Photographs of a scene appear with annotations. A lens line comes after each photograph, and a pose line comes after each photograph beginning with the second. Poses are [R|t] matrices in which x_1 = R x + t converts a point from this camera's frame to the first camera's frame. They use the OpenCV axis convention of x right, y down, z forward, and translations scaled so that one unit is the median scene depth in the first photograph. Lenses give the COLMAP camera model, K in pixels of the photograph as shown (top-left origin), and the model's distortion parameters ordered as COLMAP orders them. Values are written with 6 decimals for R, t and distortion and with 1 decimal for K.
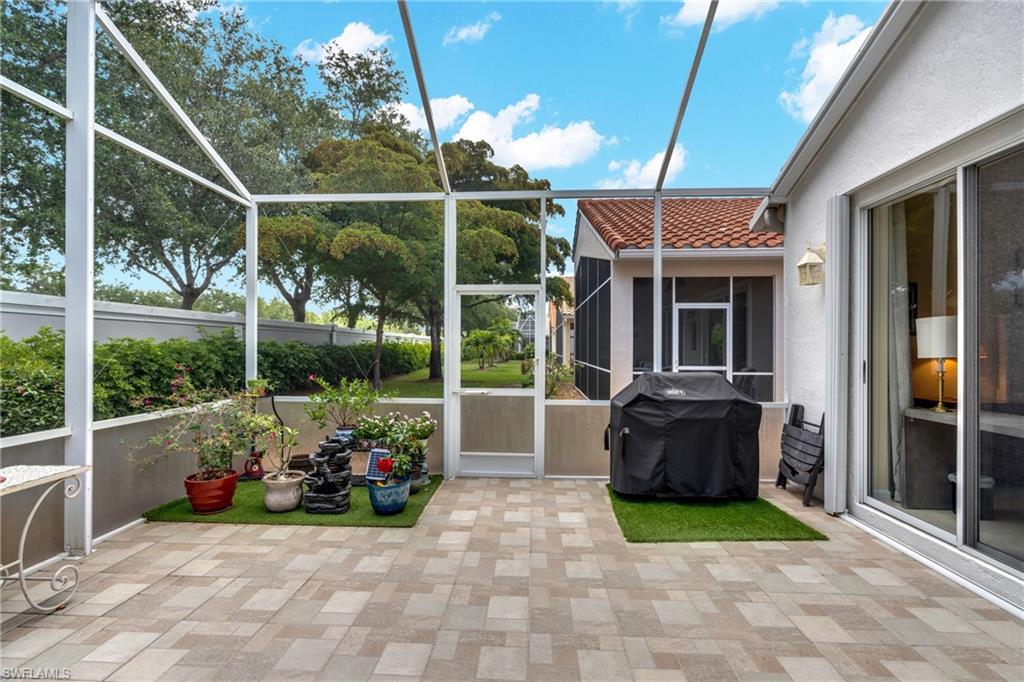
lens RADIAL K [[469.9, 0, 505.4], [0, 469.9, 334.2], [0, 0, 1]] dist [-0.001747, -0.000114]
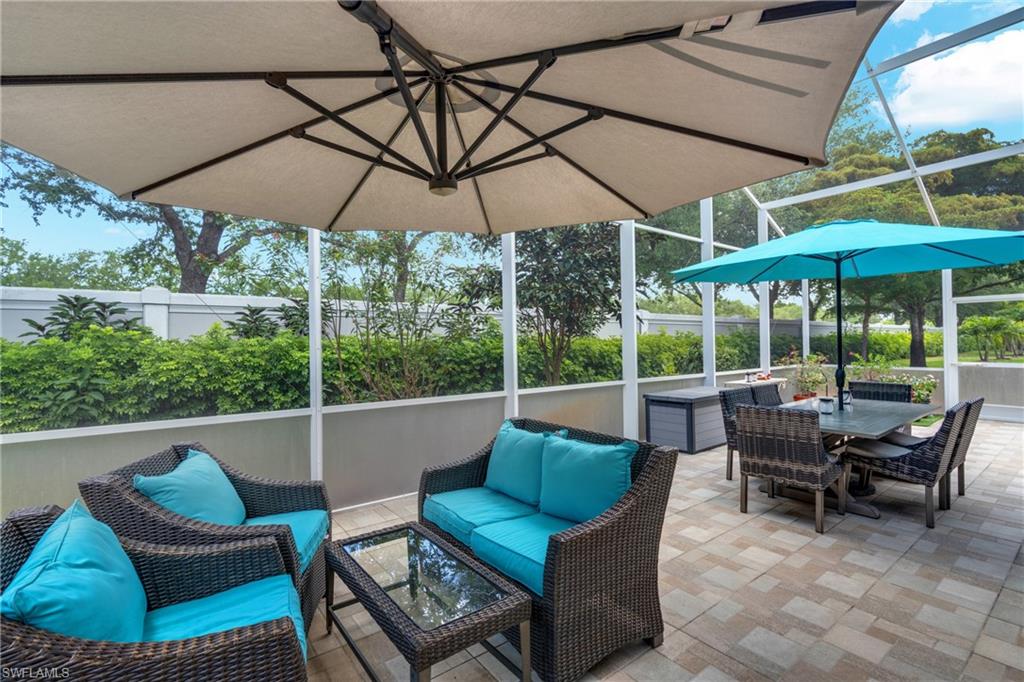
lens RADIAL K [[469.9, 0, 505.4], [0, 469.9, 334.2], [0, 0, 1]] dist [-0.001747, -0.000114]
pose [[0.660442, -0.017174, -0.750681, 0.034519], [0.030347, 0.999532, 0.003831, -0.013278], [0.750264, -0.025311, 0.660654, -0.470401]]
